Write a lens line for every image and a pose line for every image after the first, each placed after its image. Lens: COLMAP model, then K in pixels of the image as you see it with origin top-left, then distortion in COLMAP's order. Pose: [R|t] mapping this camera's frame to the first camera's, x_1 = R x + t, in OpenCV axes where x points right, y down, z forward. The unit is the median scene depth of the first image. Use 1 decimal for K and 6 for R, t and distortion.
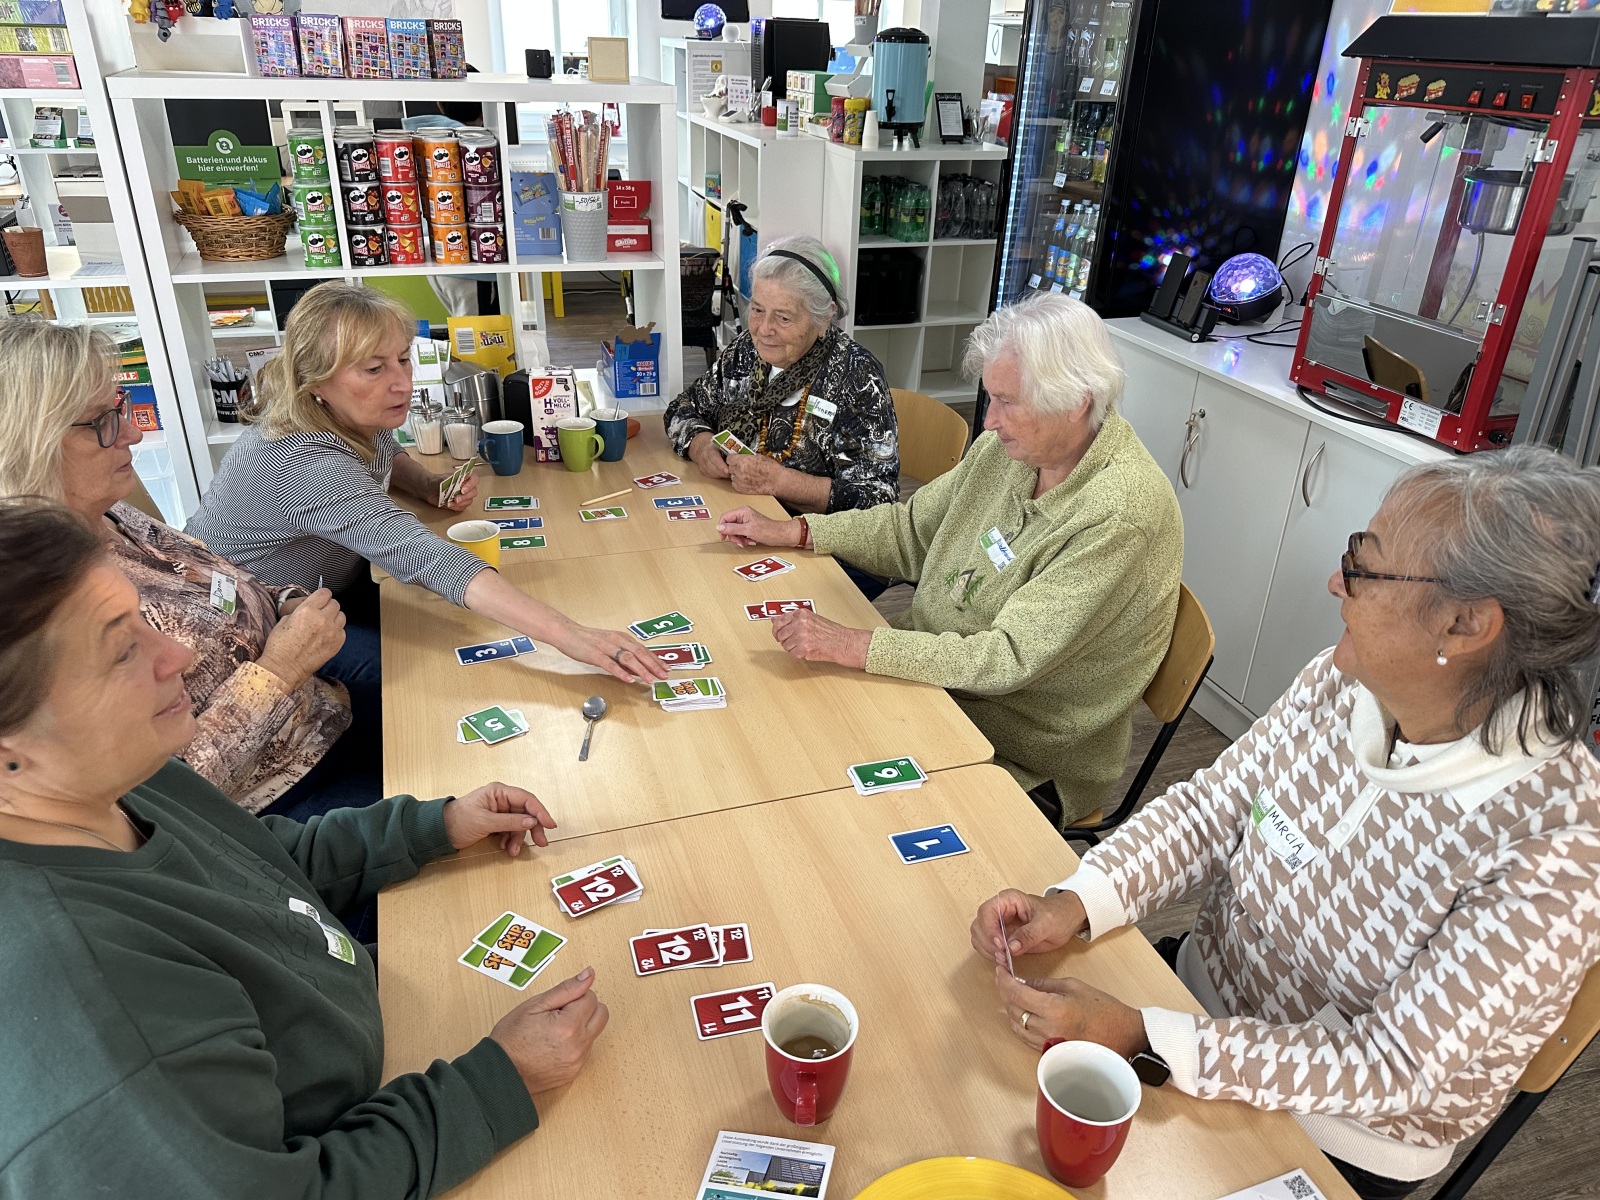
lens RADIAL K [[1127.9, 0, 791.8], [0, 1127.9, 604.8], [0, 0, 1]] dist [0.028651, -0.046567]
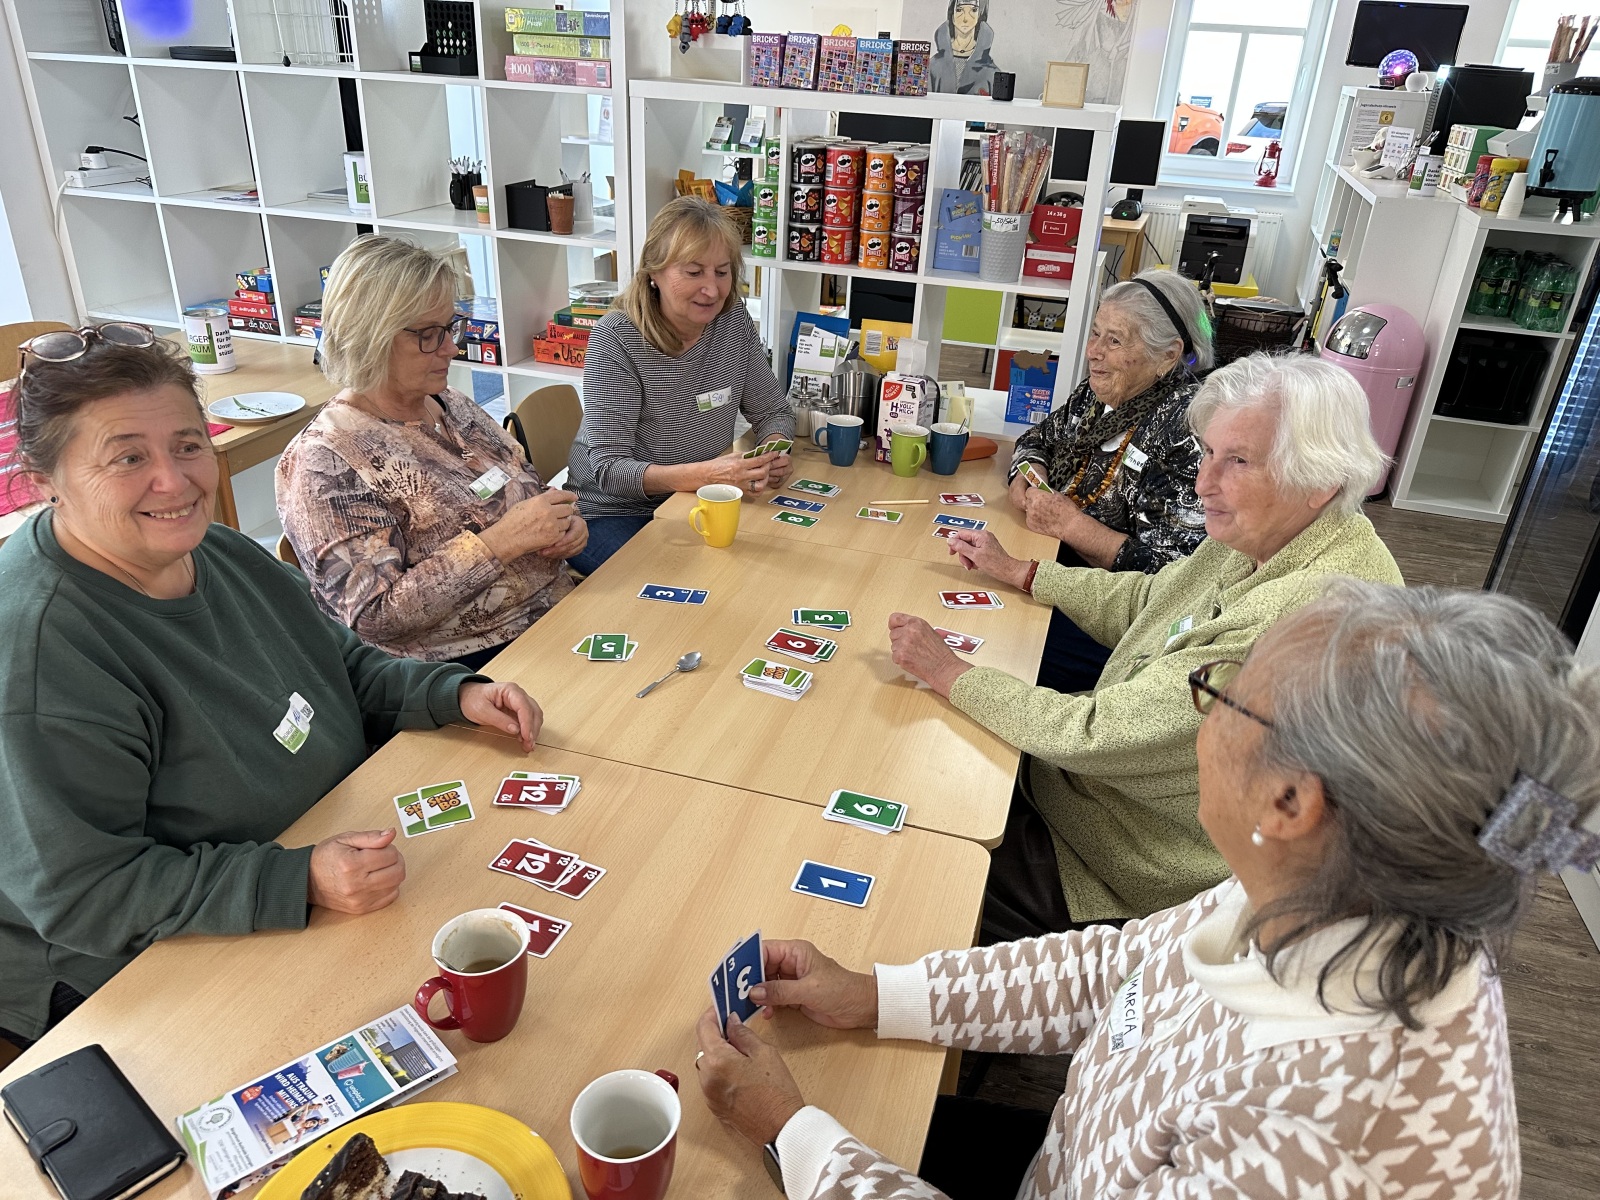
lens RADIAL K [[1127.9, 0, 786.0], [0, 1127.9, 604.3], [0, 0, 1]] dist [0.028651, -0.046567]
pose [[0.816858, 0.264838, -0.512449, 0.273461], [-0.283988, 0.957892, 0.042362, -0.019962], [0.502090, 0.110926, 0.857672, 0.083497]]
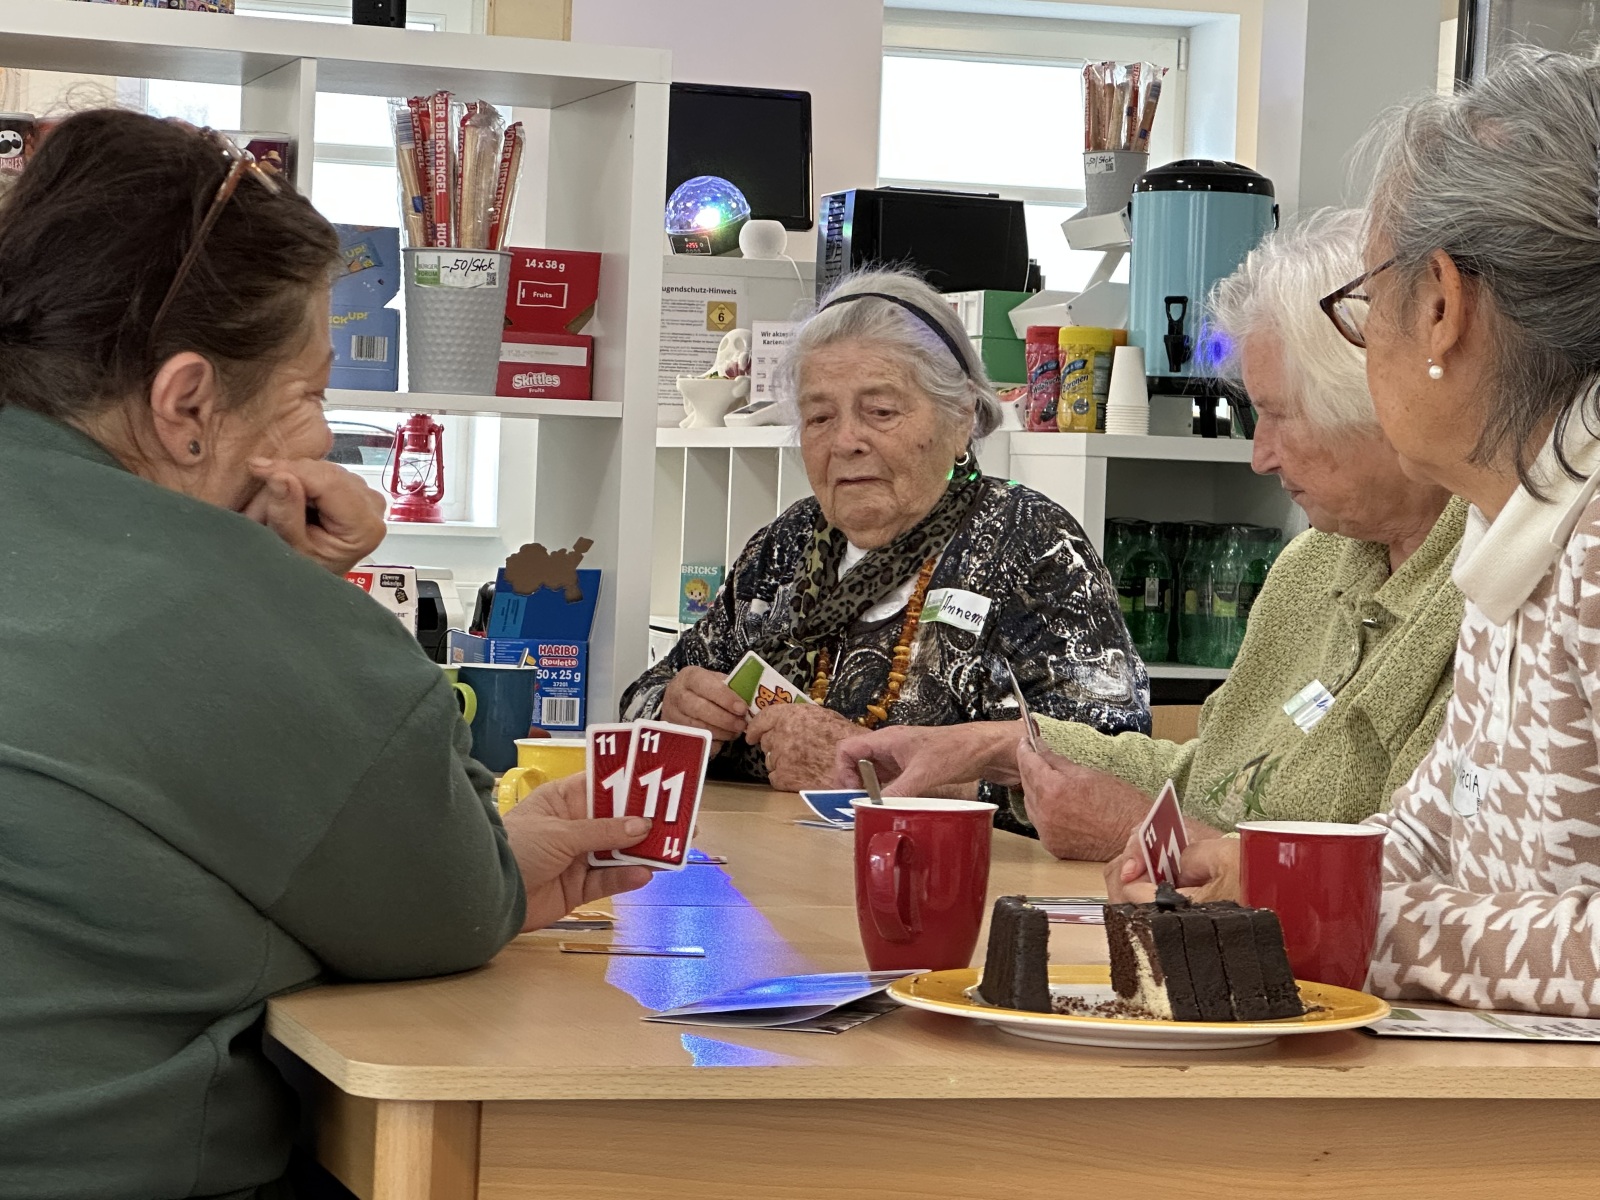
lens RADIAL K [[4254.9, 0, 826.0], [0, 4254.9, 557.9], [0, 0, 1]] dist [0.234677, 0.000000]
pose [[0.999572, 0.011006, -0.027099, 0.015117], [-0.021937, 0.894915, -0.445698, 0.541845], [0.019346, 0.446102, 0.894773, -0.522482]]
